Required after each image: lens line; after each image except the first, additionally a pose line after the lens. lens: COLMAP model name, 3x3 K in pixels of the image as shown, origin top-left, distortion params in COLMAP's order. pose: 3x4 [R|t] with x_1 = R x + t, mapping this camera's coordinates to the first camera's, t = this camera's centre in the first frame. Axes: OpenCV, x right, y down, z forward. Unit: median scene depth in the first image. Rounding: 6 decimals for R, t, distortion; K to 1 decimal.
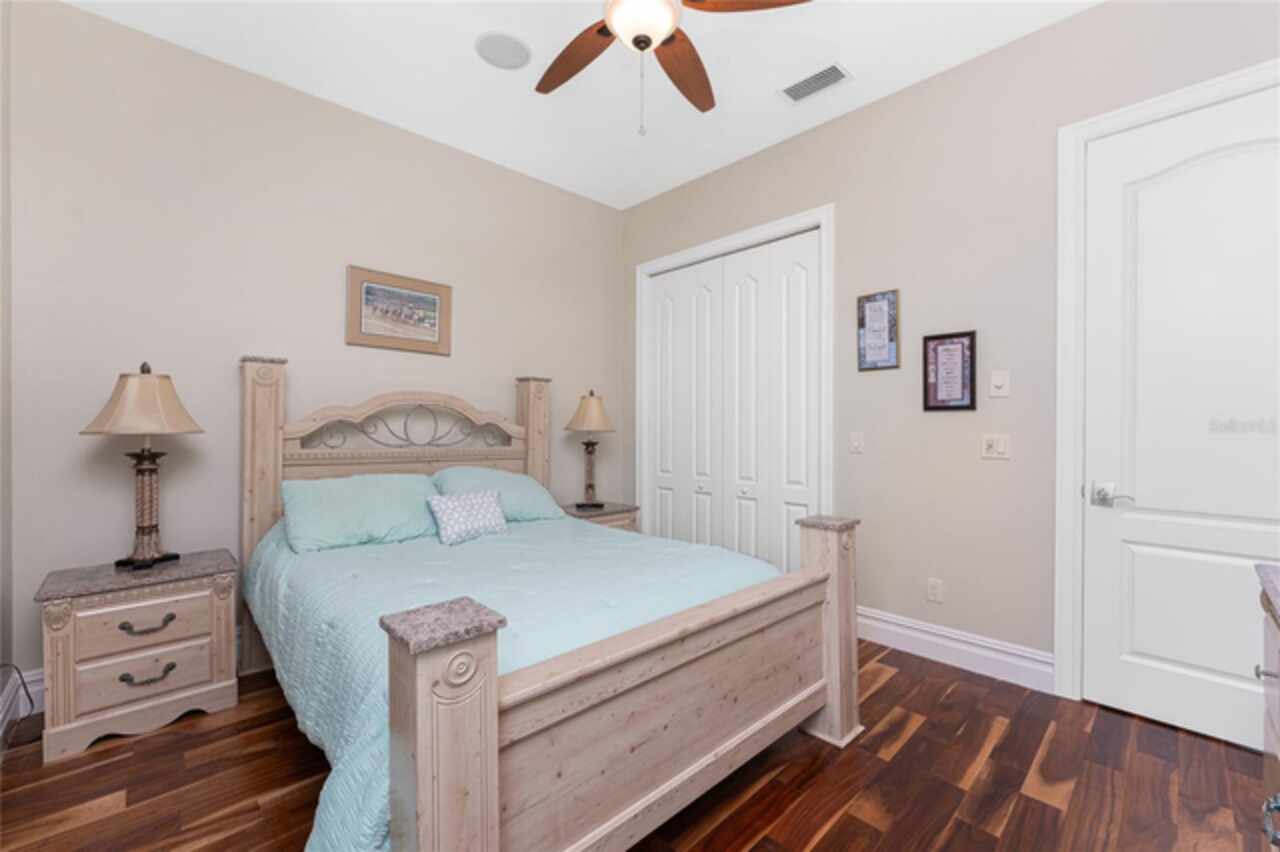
lens RADIAL K [[519.5, 0, 635.9], [0, 519.5, 429.2], [0, 0, 1]] dist [-0.001316, 0.000001]
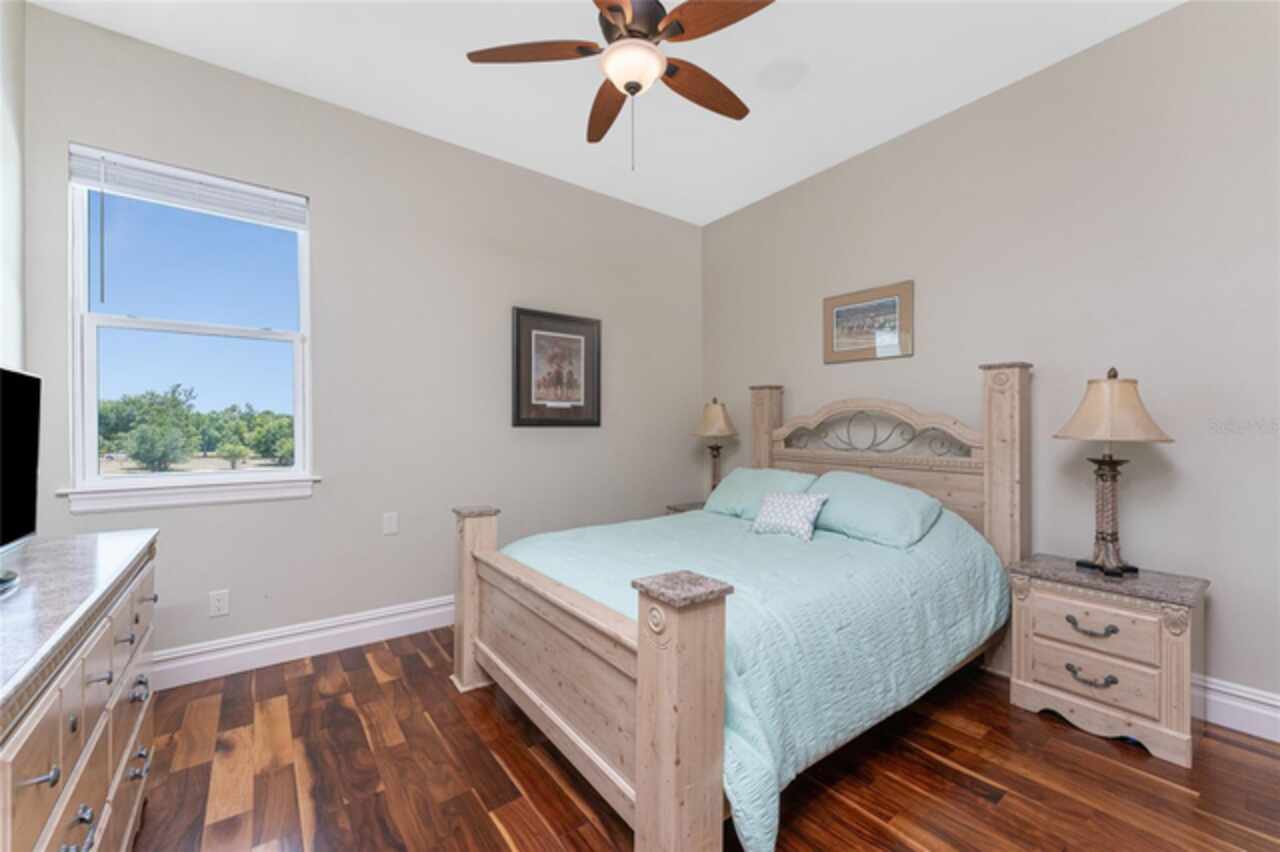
lens RADIAL K [[522.7, 0, 634.3], [0, 522.7, 404.4], [0, 0, 1]] dist [0.001906, 0.000311]
pose [[-0.106619, -0.054072, -0.992829, 0.628569], [-0.008409, 0.998534, -0.053479, -0.000278], [0.994264, 0.002647, -0.106917, 0.624452]]
